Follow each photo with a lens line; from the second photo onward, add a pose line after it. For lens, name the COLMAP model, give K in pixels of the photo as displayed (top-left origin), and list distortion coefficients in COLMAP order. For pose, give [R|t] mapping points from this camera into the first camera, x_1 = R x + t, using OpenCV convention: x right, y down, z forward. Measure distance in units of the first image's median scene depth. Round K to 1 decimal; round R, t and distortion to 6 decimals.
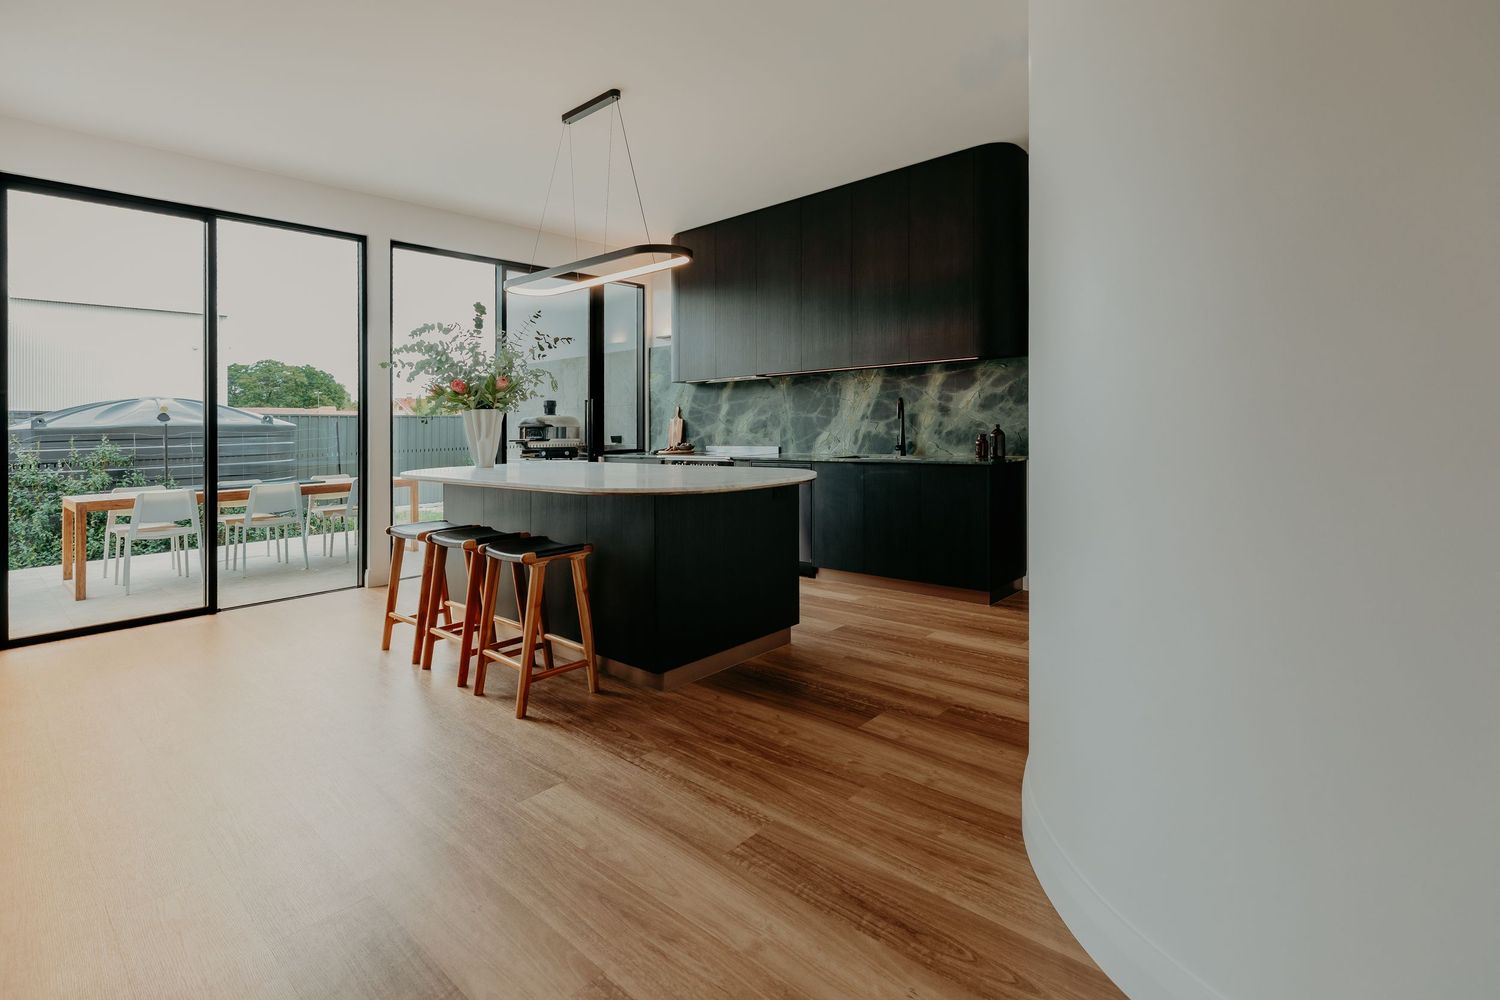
lens RADIAL K [[689.2, 0, 742.0], [0, 689.2, 453.1], [0, 0, 1]] dist [0.014413, 0.000100]
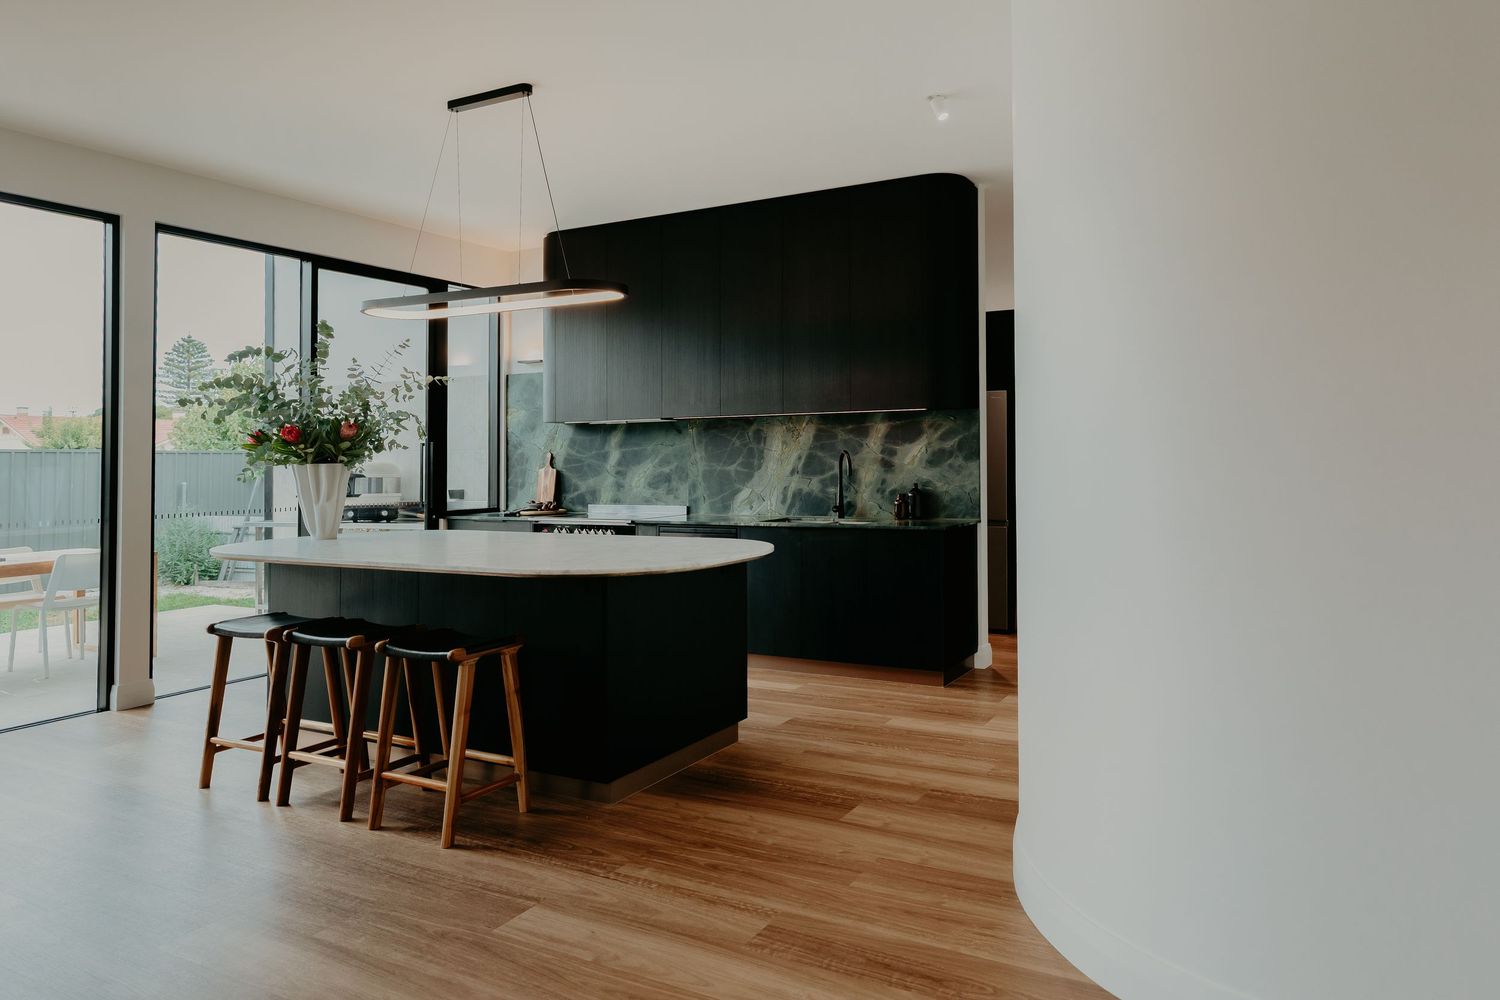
lens RADIAL K [[922.6, 0, 825.9], [0, 922.6, 473.1], [0, 0, 1]] dist [0.013823, -0.001162]
pose [[0.965364, 0.006952, 0.260815, -0.104839], [0.001455, 0.999486, -0.032028, -0.019129], [-0.260904, 0.031299, 0.964857, -0.127810]]
